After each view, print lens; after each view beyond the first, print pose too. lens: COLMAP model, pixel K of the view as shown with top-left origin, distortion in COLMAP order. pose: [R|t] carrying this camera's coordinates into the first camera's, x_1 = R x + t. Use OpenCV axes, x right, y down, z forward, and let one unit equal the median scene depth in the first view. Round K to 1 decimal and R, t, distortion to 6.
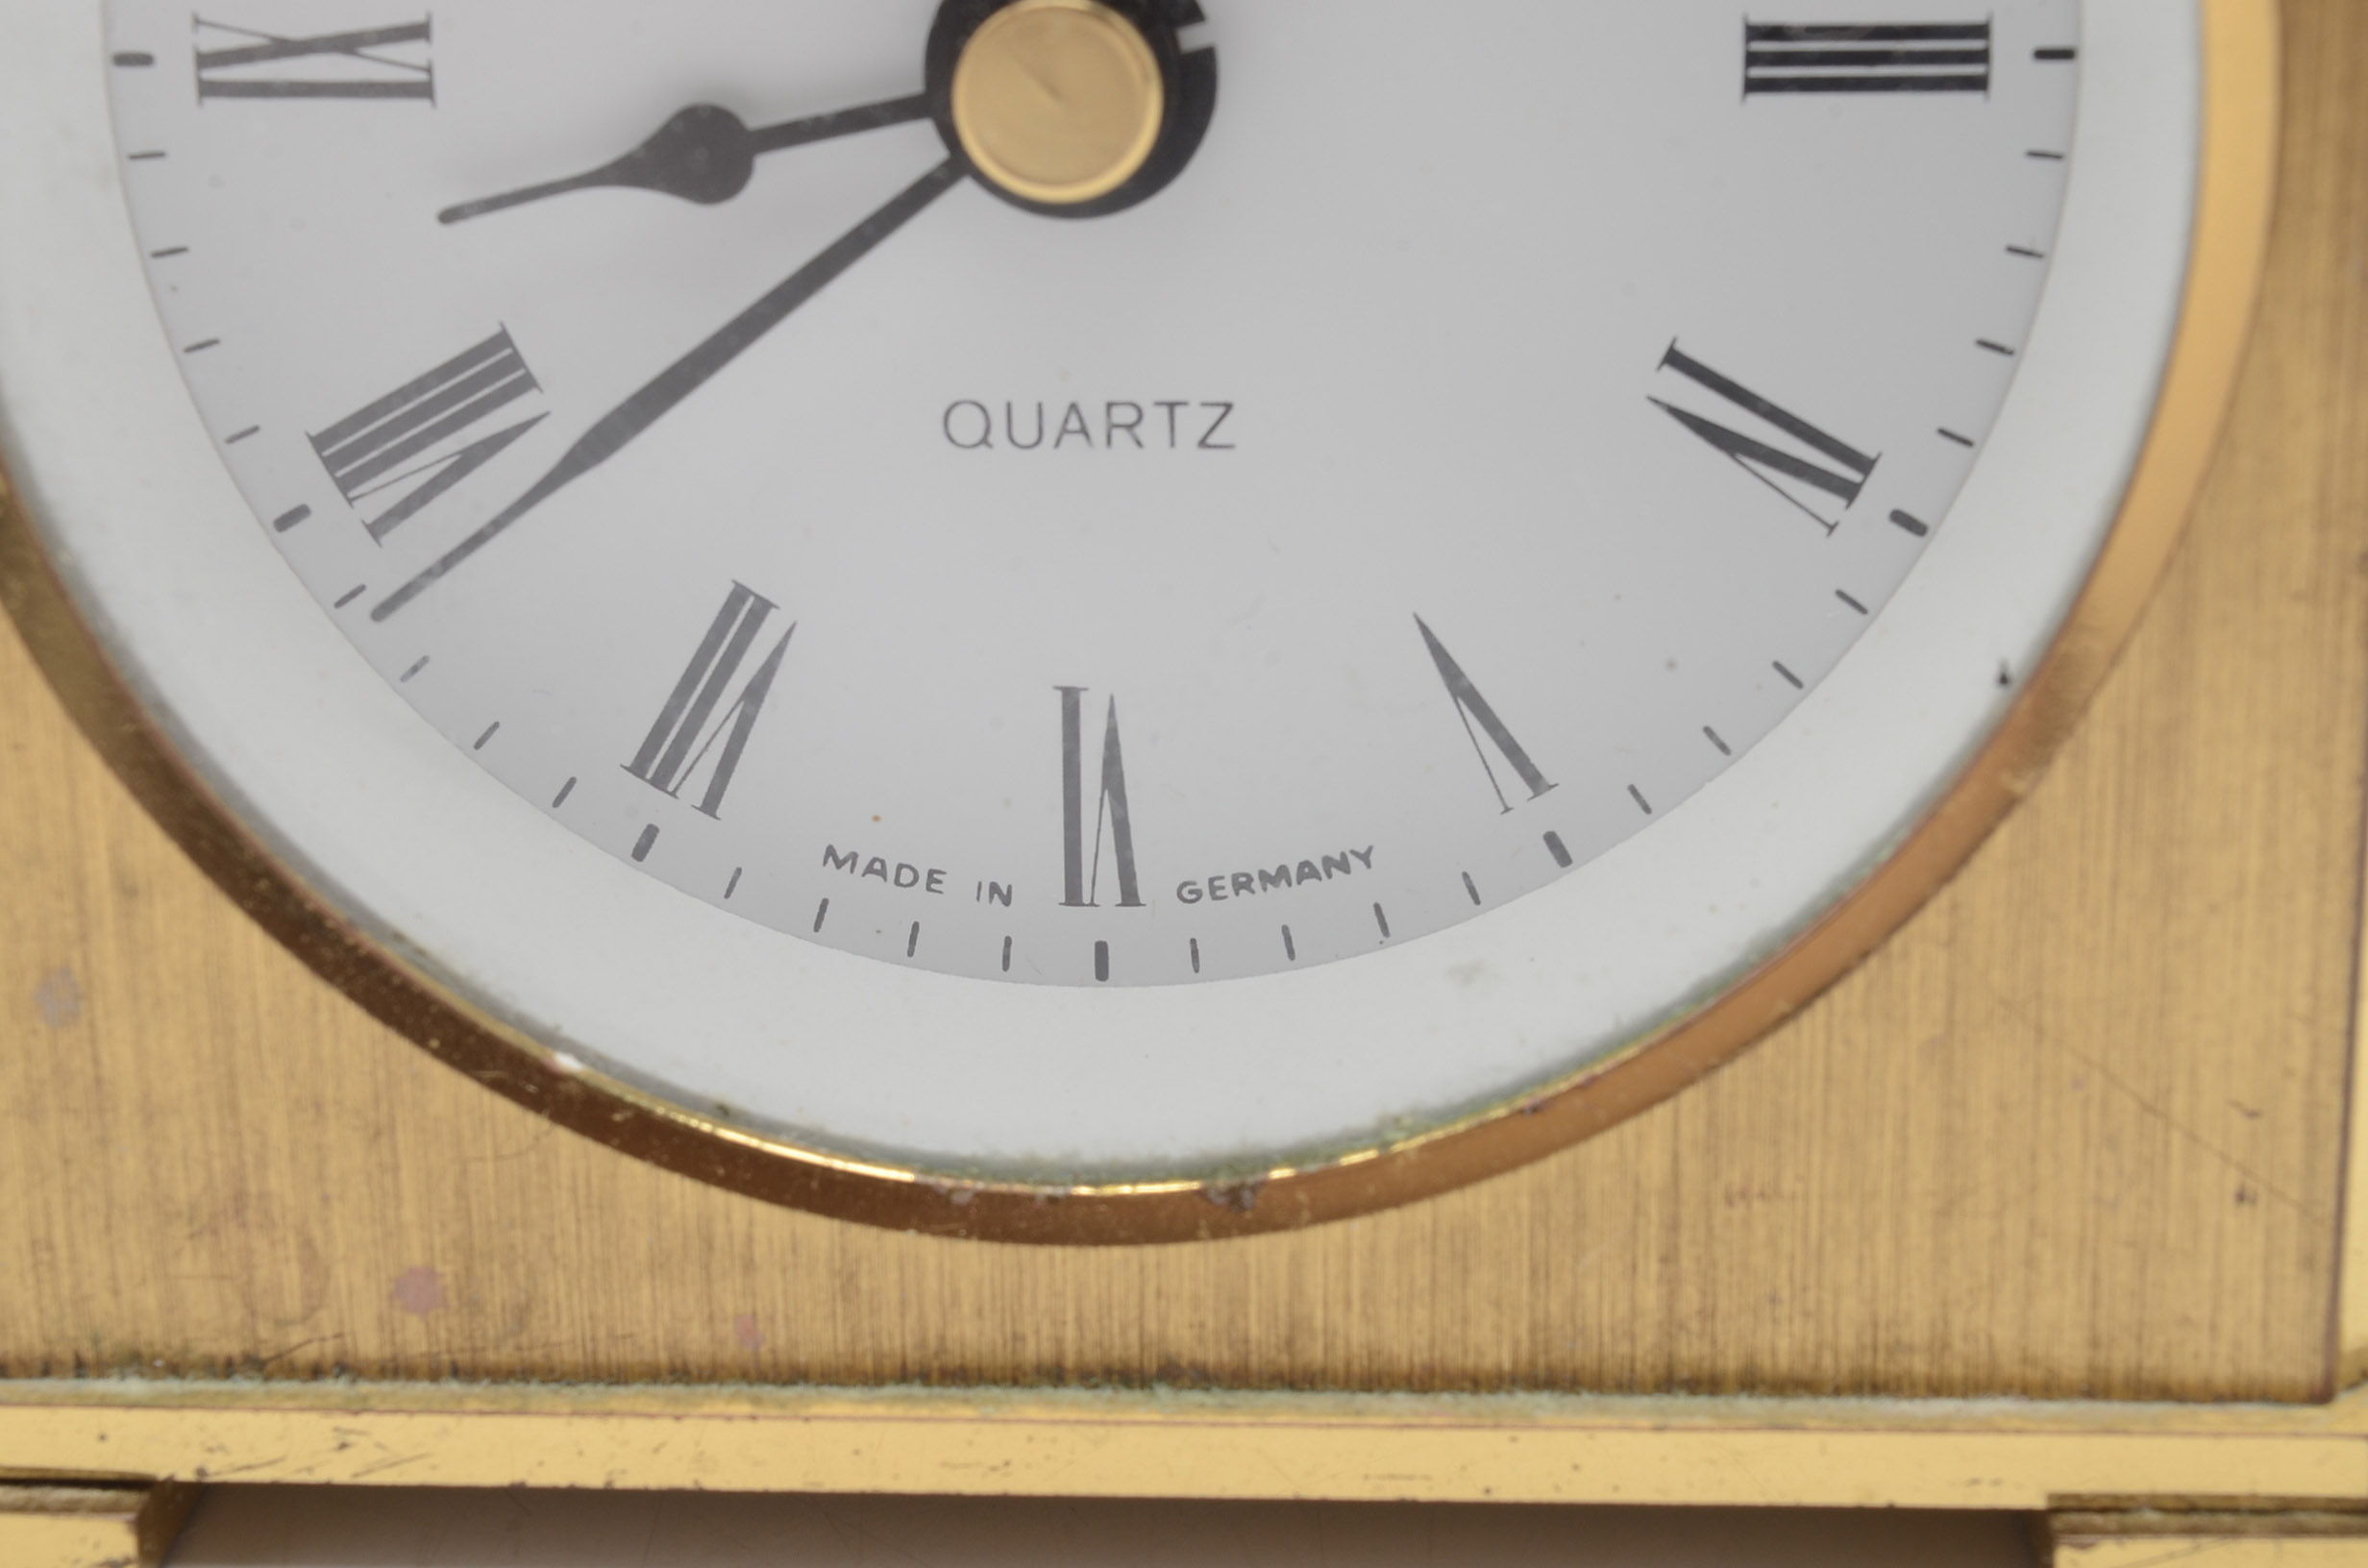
lens RADIAL K [[5136.2, 0, 1184.0], [0, 5136.2, 784.0], [0, 0, 1]] dist [-0.051344, 0.121908]
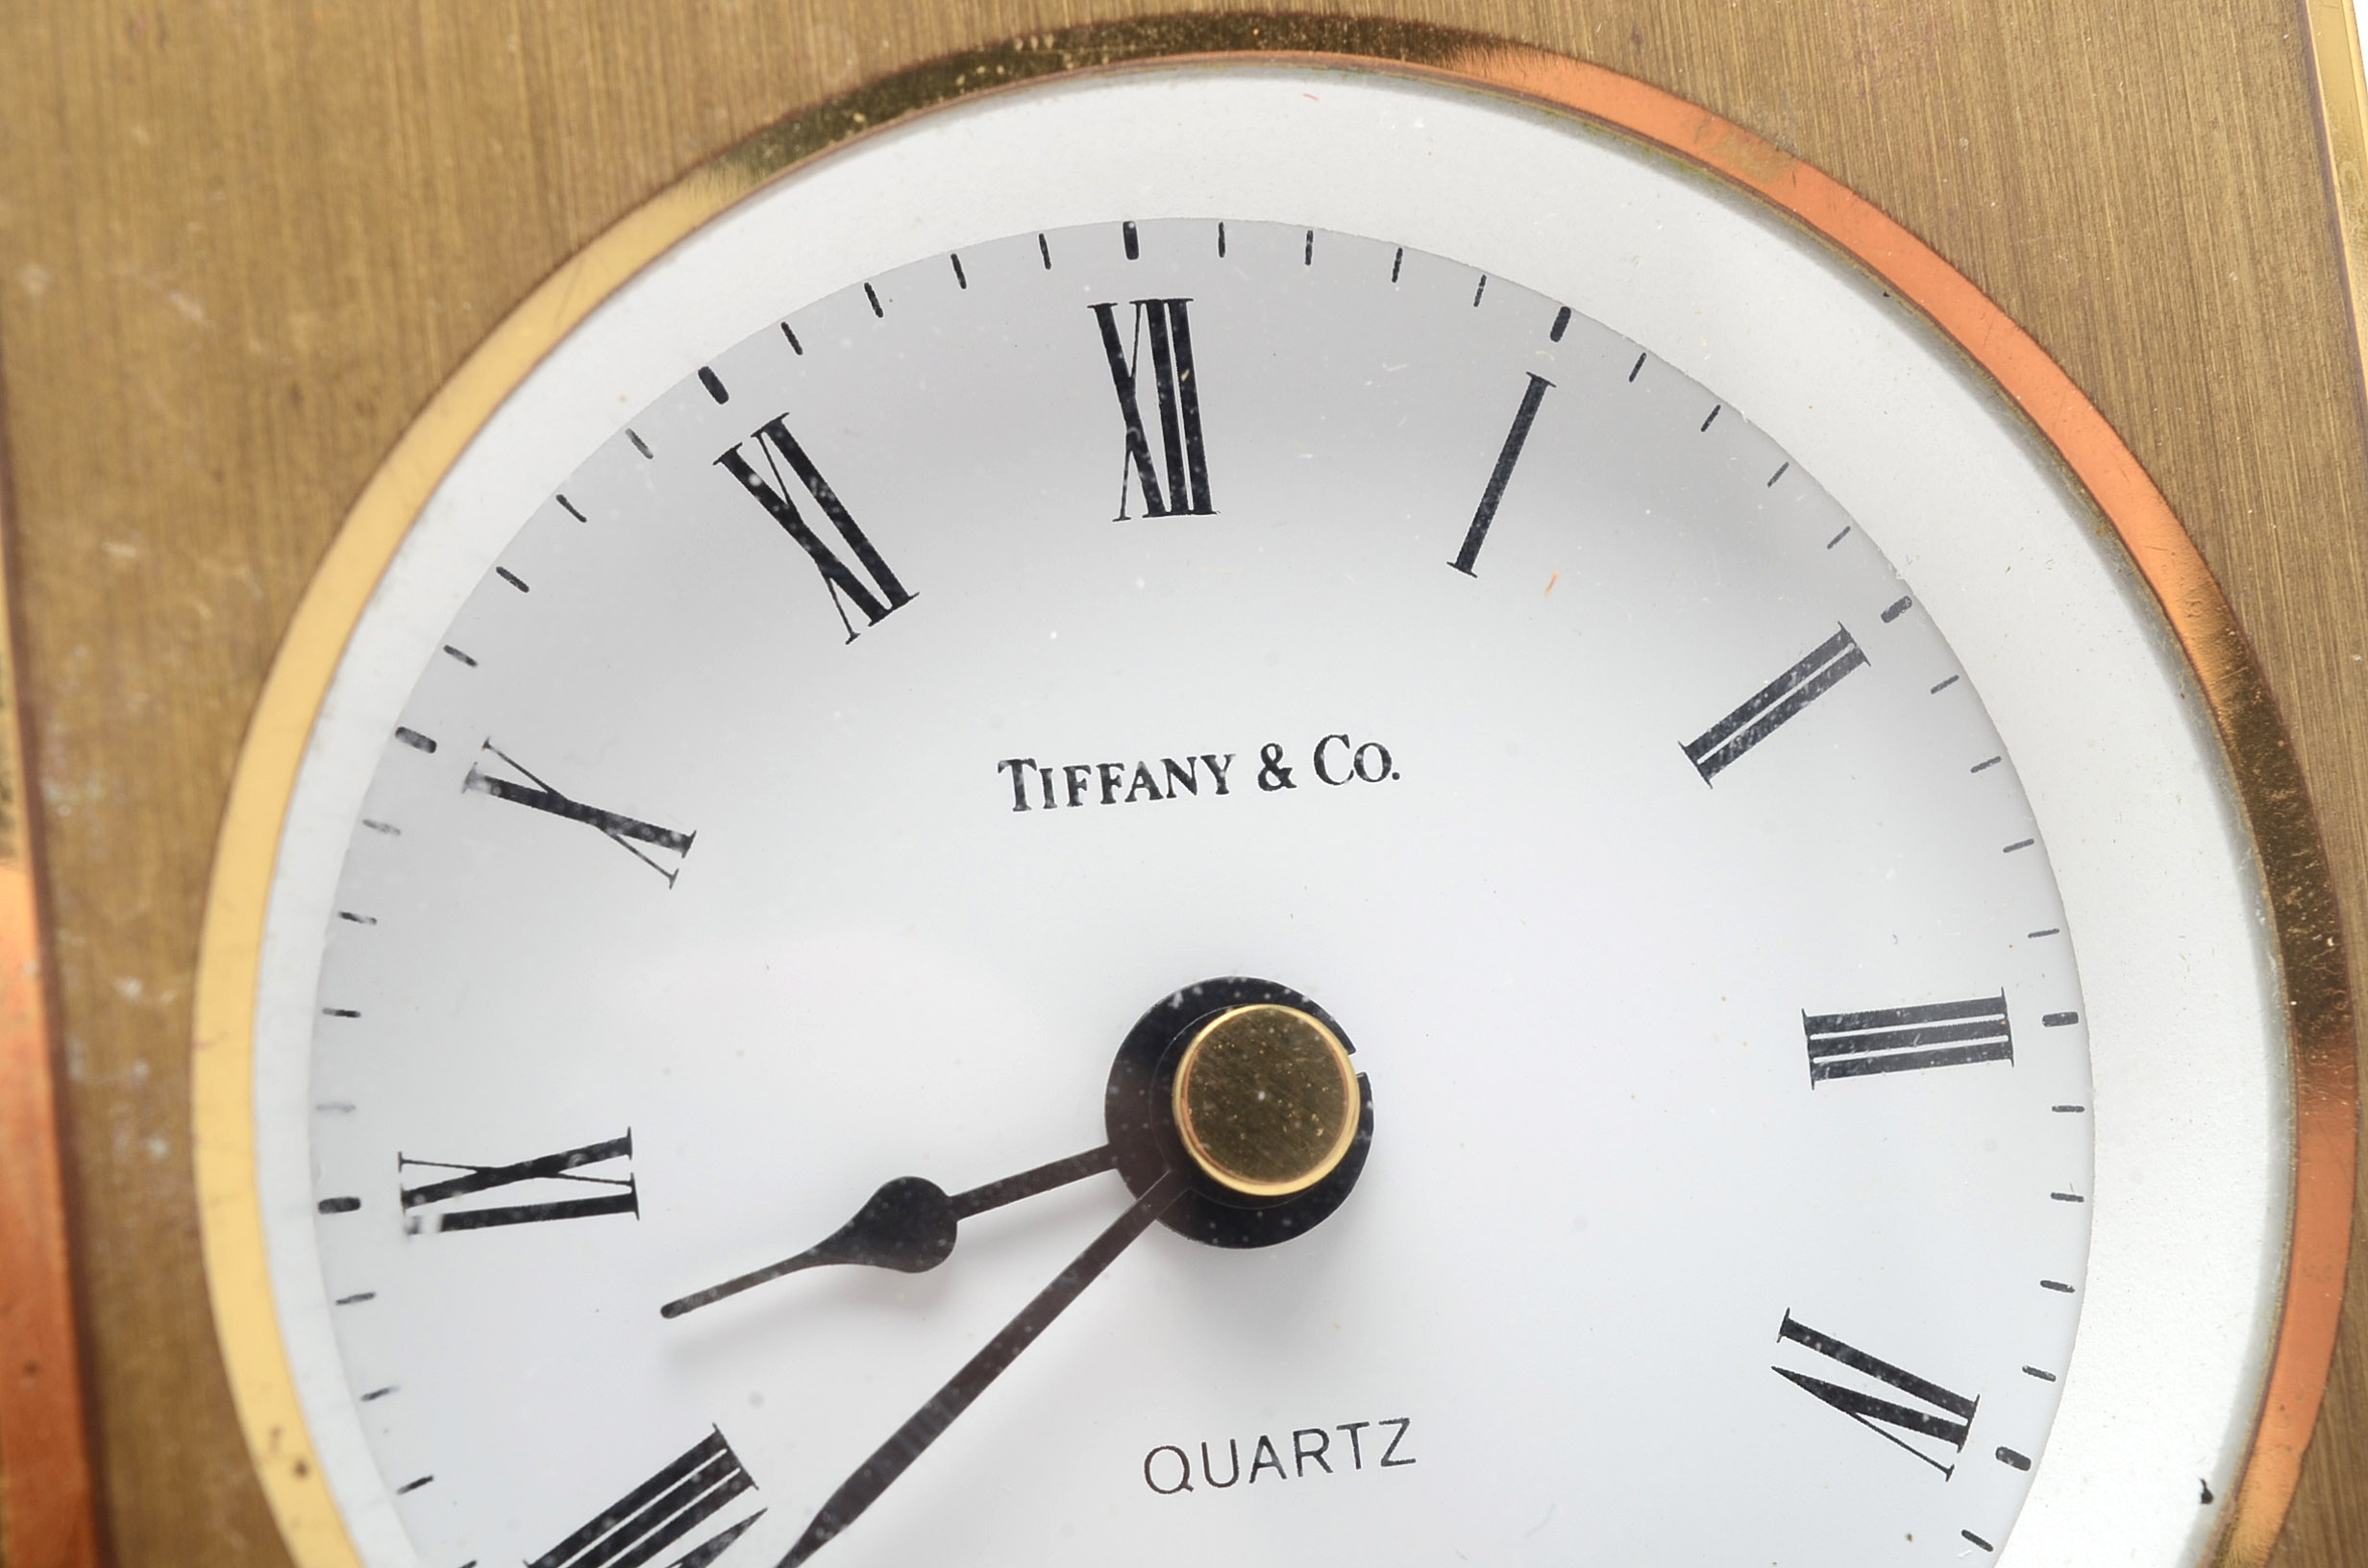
lens RADIAL K [[5136.2, 0, 1184.0], [0, 5136.2, 784.0], [0, 0, 1]] dist [-0.051344, 0.121908]
pose [[0.956137, -0.067572, 0.285019, -0.333986], [0.187029, 0.889694, -0.416491, 0.246529], [-0.225436, 0.451529, 0.863308, 0.033854]]
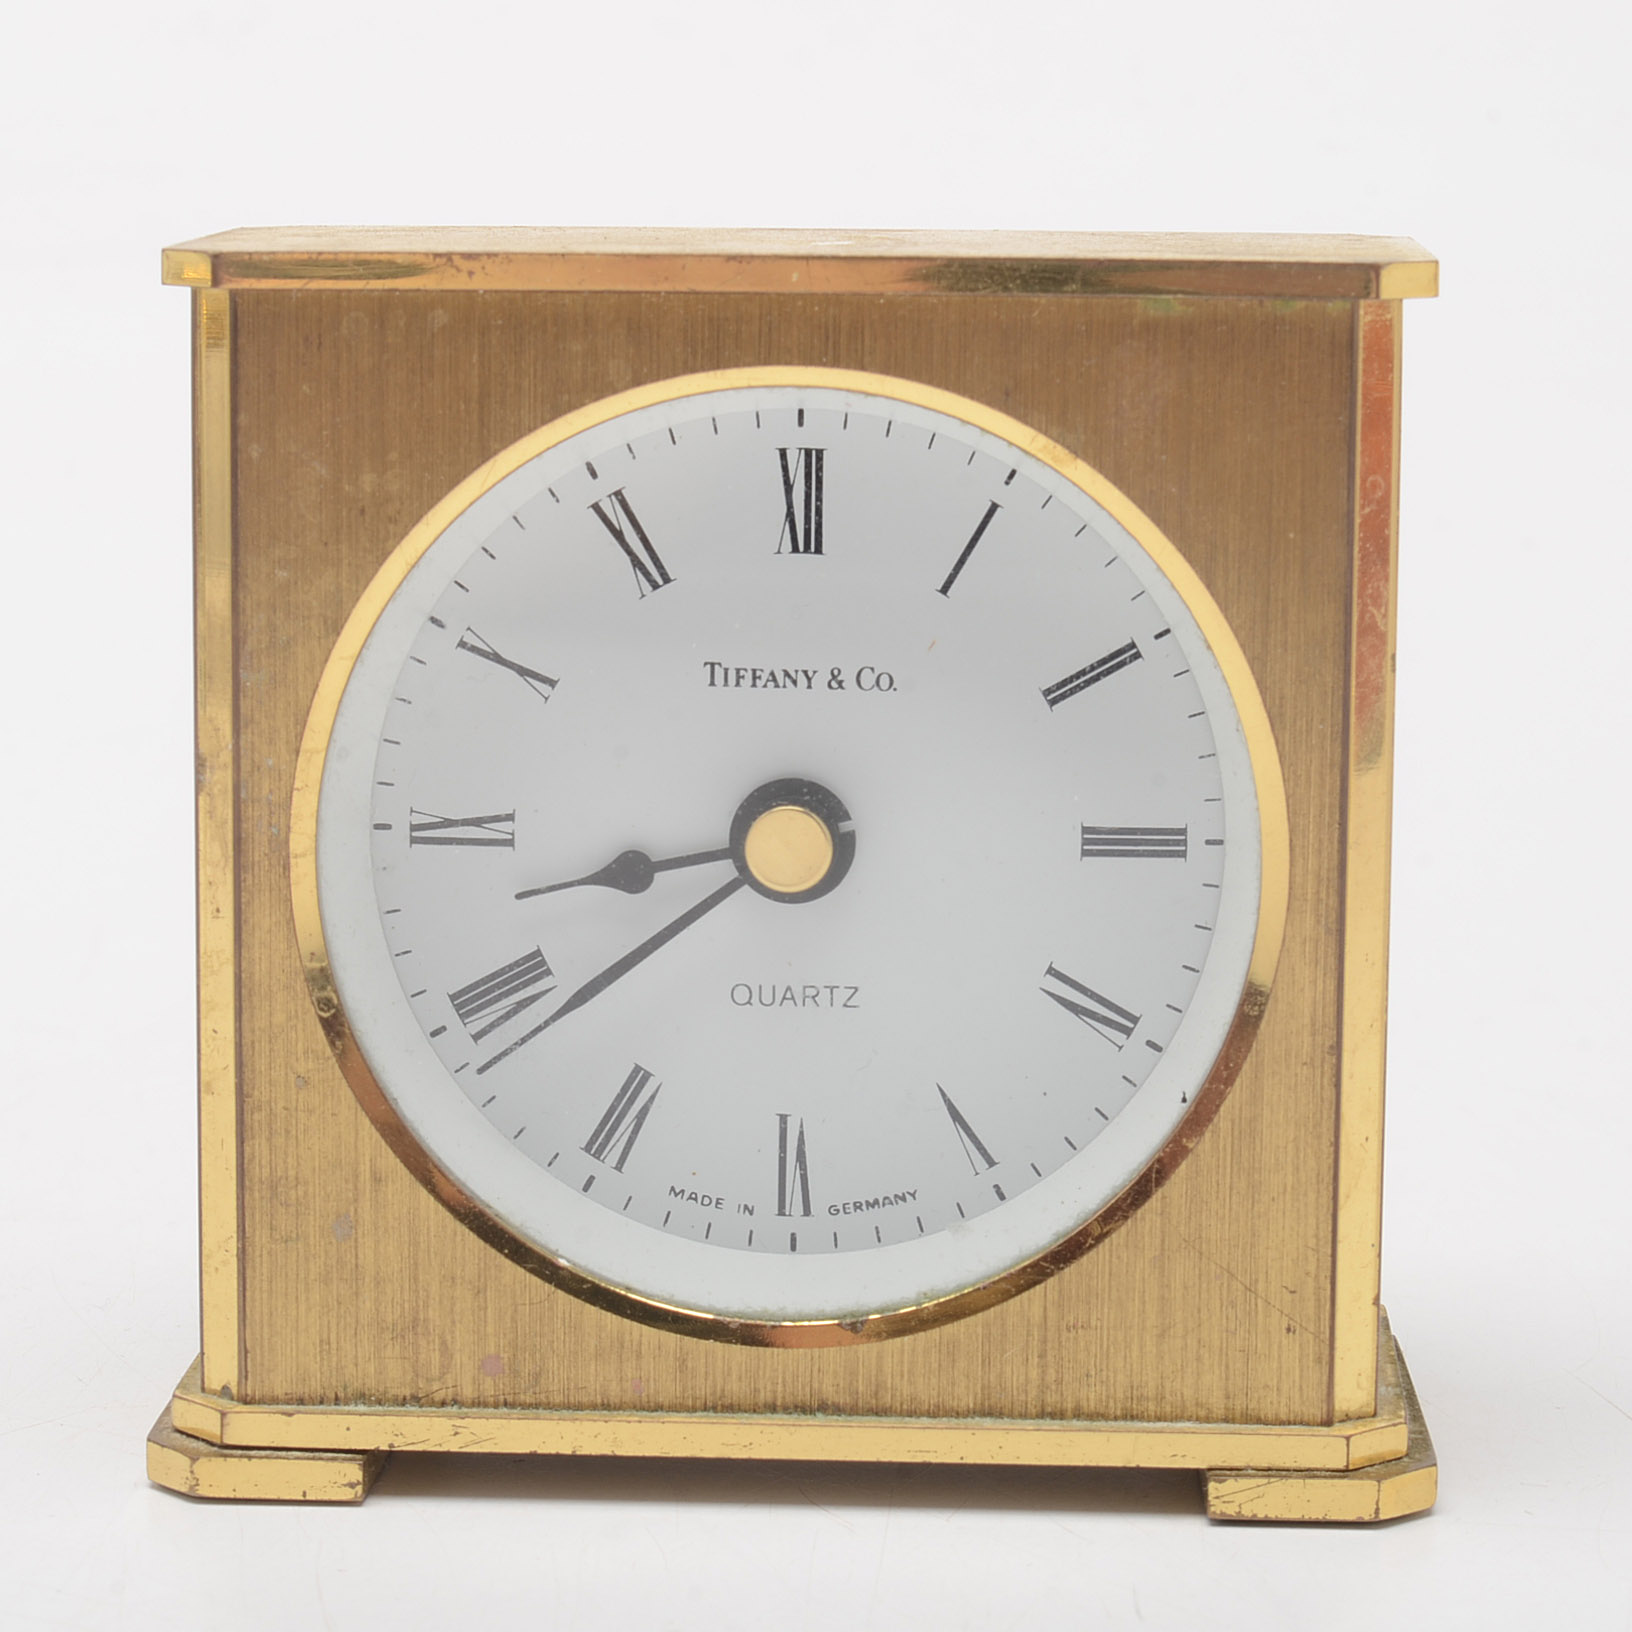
lens RADIAL K [[5396.9, 0, 816.0], [0, 5396.9, 816.0], [0, 0, 1]] dist [-0.036683, -1.907534]
pose [[0.999652, 0.023296, 0.012397, -0.041575], [-0.020755, 0.984194, -0.175872, 0.277263], [-0.016298, 0.175554, 0.984335, -1.395037]]
